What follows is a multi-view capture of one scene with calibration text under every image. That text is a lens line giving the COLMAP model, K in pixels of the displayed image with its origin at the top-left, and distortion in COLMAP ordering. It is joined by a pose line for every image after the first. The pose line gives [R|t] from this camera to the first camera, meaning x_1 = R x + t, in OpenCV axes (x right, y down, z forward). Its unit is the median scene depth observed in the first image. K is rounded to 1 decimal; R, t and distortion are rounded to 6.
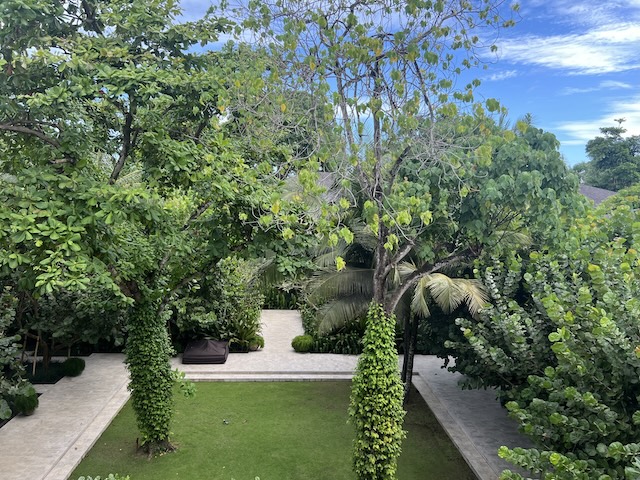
lens RADIAL K [[539.4, 0, 317.0], [0, 539.4, 236.0], [0, 0, 1]] dist [0.016581, 0.008135]
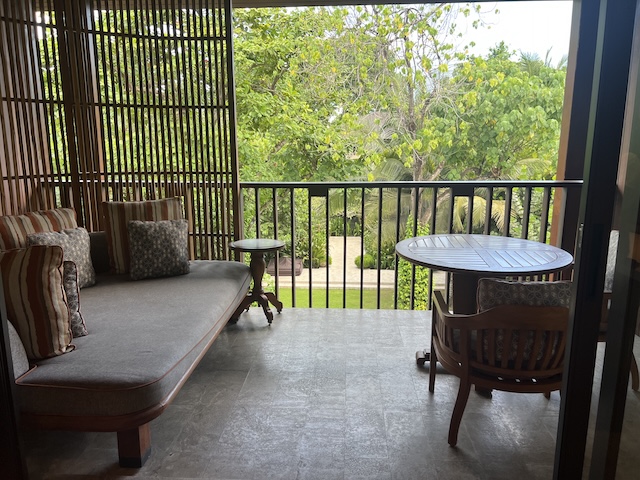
lens RADIAL K [[482.9, 0, 322.3], [0, 482.9, 240.6], [0, 0, 1]] dist [0.005789, -0.012454]
pose [[0.992844, -0.007184, -0.119205, 0.036616], [0.024086, 0.989721, 0.140968, 0.018997], [0.116967, -0.142830, 0.982811, -0.207040]]
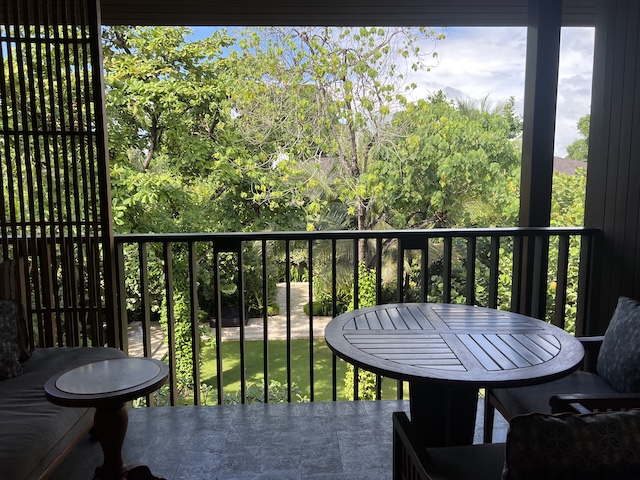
lens RADIAL K [[482.9, 0, 323.1], [0, 482.9, 243.8], [0, 0, 1]] dist [0.005789, -0.012454]
pose [[0.999199, -0.038185, -0.012009, 0.046176], [0.038810, 0.997617, 0.057047, 0.019154], [0.009802, -0.057467, 0.998299, -0.132075]]
